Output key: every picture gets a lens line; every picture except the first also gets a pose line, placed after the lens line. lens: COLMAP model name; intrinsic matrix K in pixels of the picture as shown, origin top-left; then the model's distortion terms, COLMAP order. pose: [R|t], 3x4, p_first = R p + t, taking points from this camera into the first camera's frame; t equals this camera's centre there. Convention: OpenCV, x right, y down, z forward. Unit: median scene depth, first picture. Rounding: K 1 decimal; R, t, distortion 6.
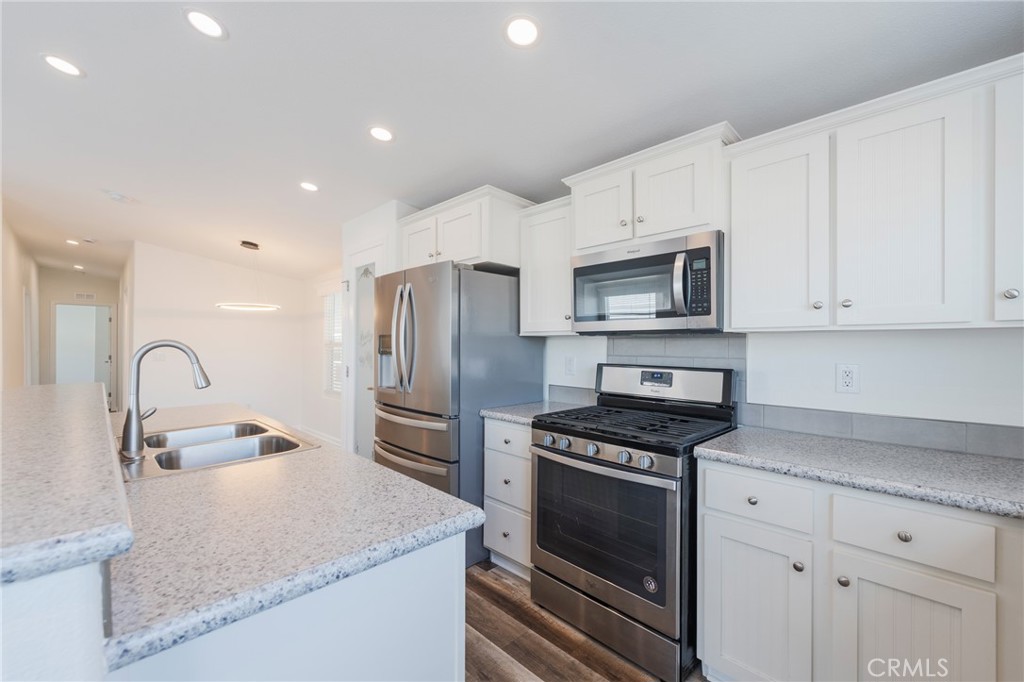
lens RADIAL K [[411.6, 0, 510.9], [0, 411.6, 349.8], [0, 0, 1]] dist [0.001685, 0.000229]
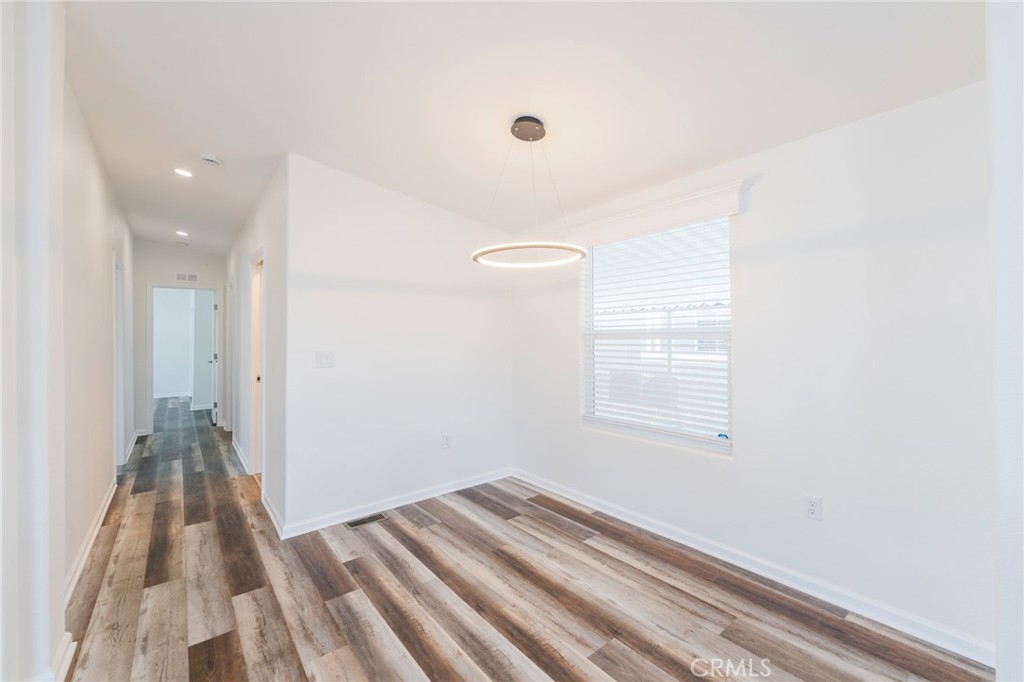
lens RADIAL K [[416.1, 0, 528.5], [0, 416.1, 338.6], [0, 0, 1]] dist [-0.013322, 0.000047]
pose [[0.996120, -0.009408, -0.087506, -1.420831], [0.008634, 0.999920, -0.009217, -0.010544], [0.087586, 0.008426, 0.996121, 1.247965]]
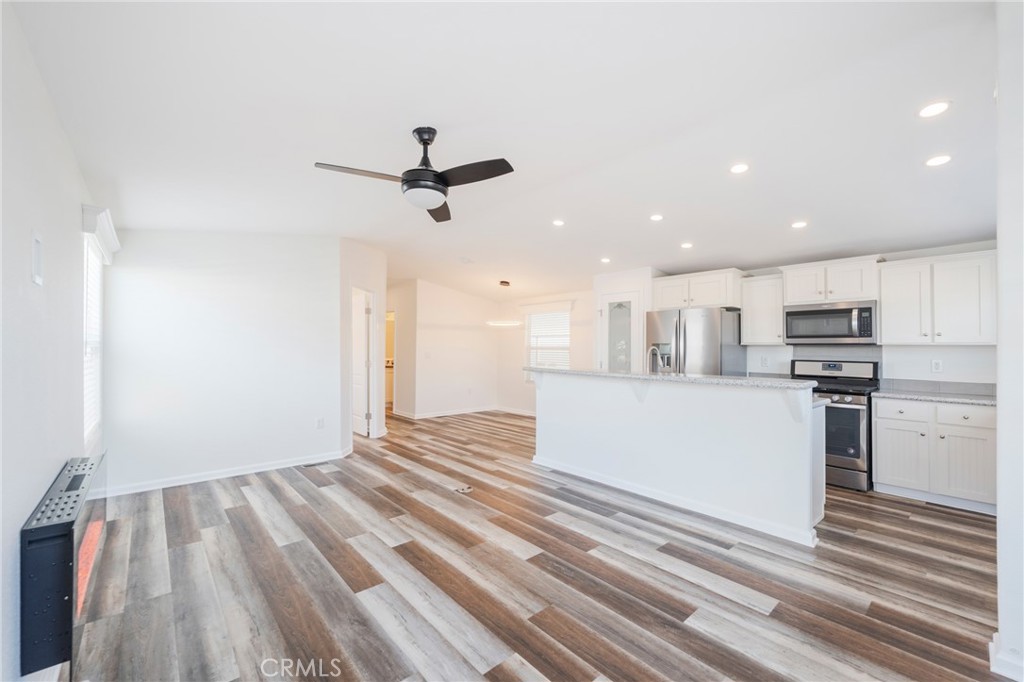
lens RADIAL K [[411.6, 0, 510.9], [0, 411.6, 349.8], [0, 0, 1]] dist [0.001685, 0.000229]
pose [[0.998369, 0.010610, -0.056094, -1.239188], [-0.011576, 0.999790, -0.016927, 0.041370], [0.055903, 0.017549, 0.998282, -1.240235]]
